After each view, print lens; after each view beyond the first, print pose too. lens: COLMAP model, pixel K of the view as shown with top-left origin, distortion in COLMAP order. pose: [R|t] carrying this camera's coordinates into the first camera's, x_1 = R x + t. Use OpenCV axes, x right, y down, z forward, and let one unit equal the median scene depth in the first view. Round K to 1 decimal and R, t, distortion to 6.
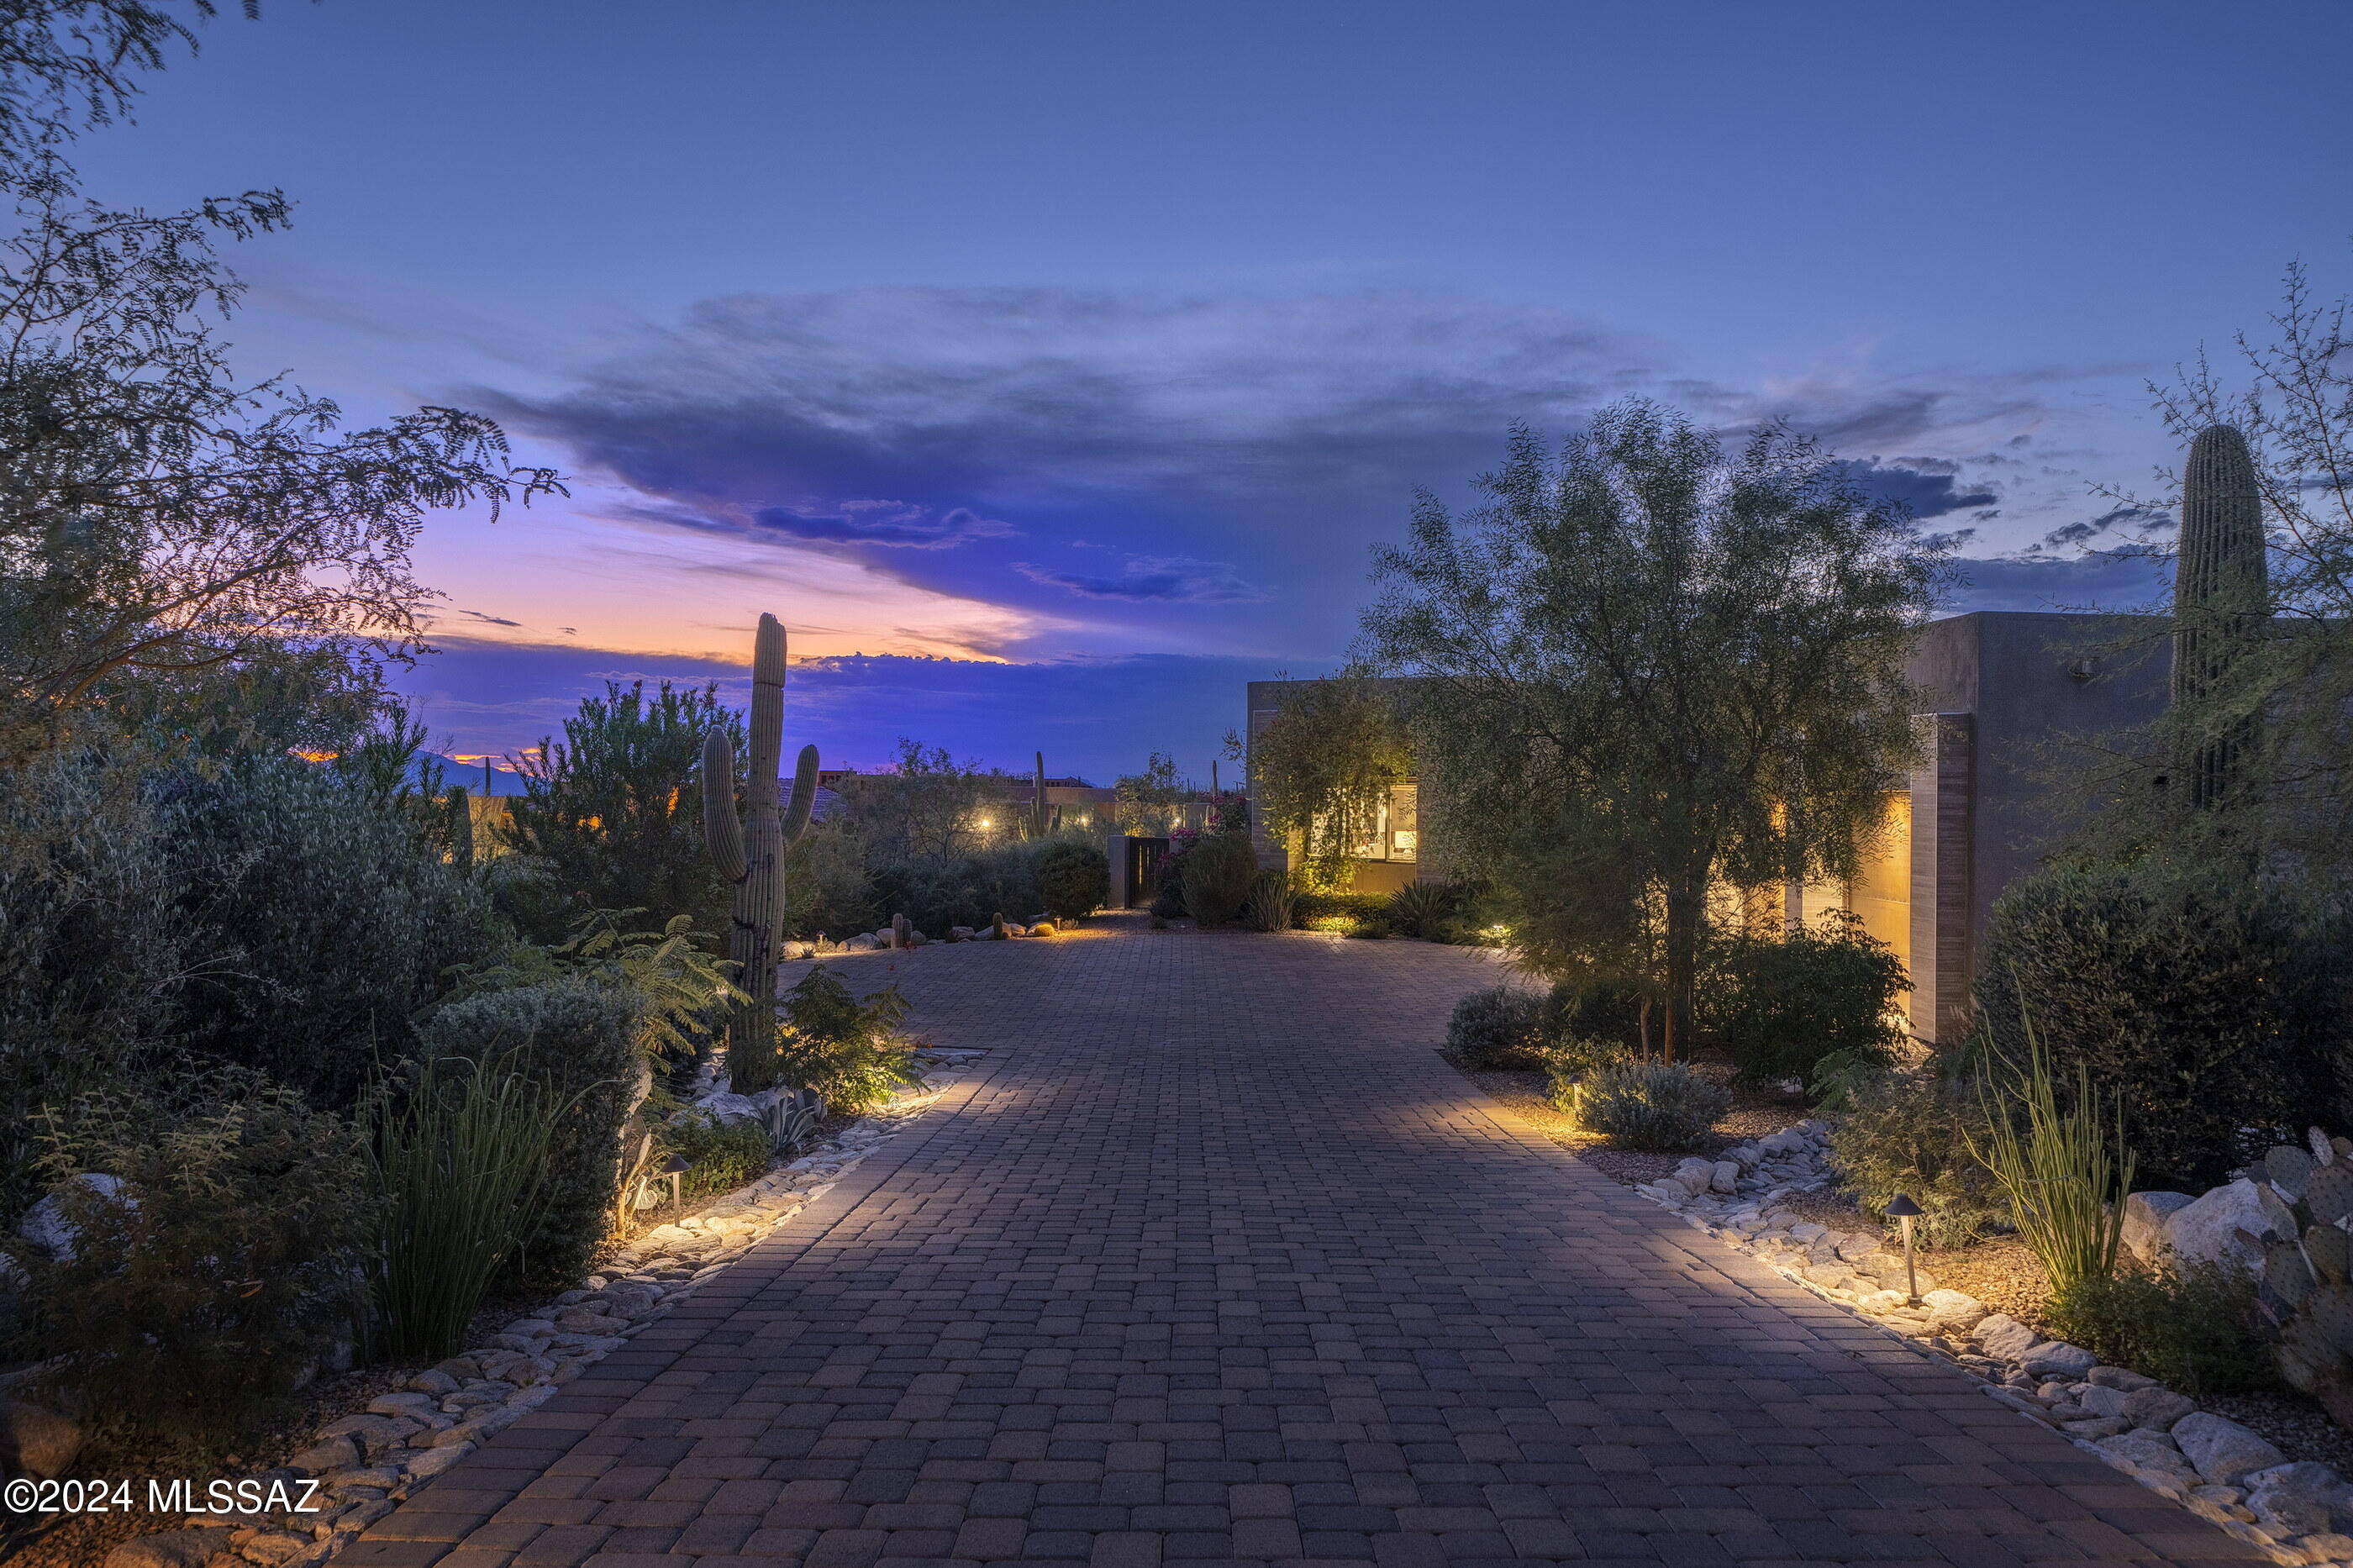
lens RADIAL K [[1630.4, 0, 1174.5], [0, 1630.4, 784.8], [0, 0, 1]] dist [0.000844, 0.000028]
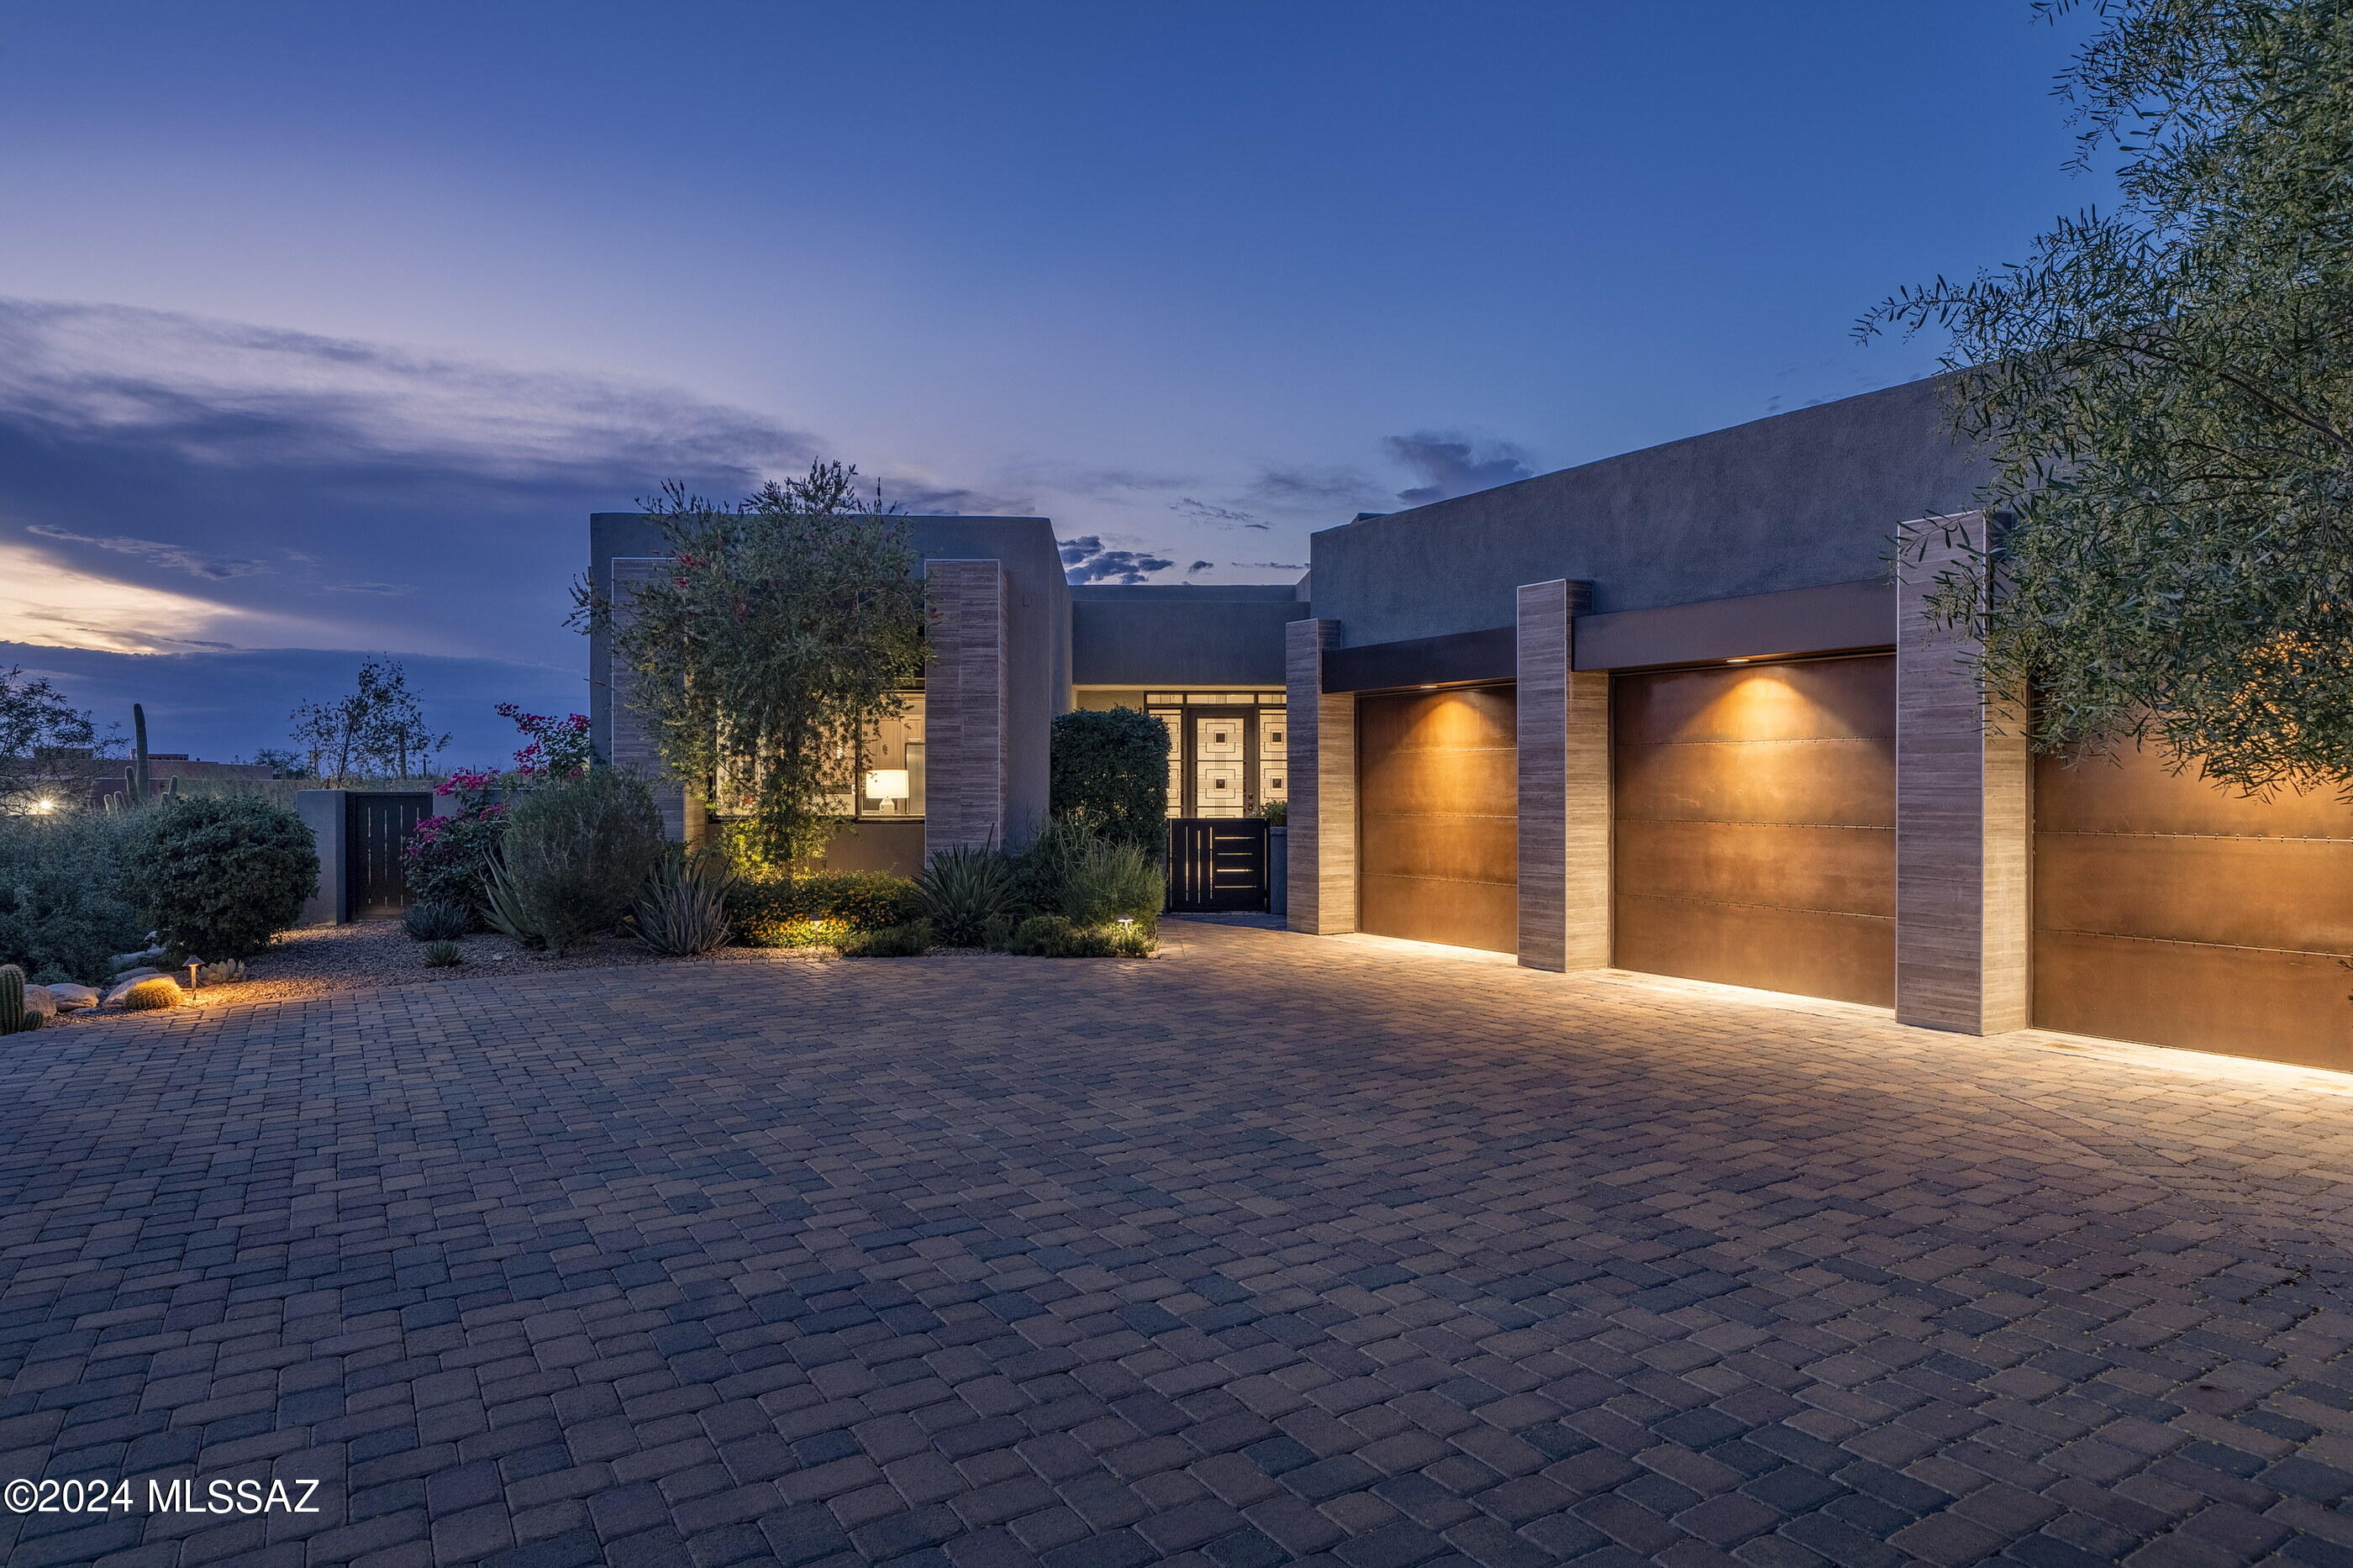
lens RADIAL K [[1395.6, 0, 1189.1], [0, 1395.6, 786.1], [0, 0, 1]] dist [0.005189, 0.001304]
pose [[0.845939, -0.009645, 0.533192, -0.044342], [0.006309, 0.999947, 0.008079, 0.032705], [-0.533242, -0.003471, 0.845956, 0.530135]]
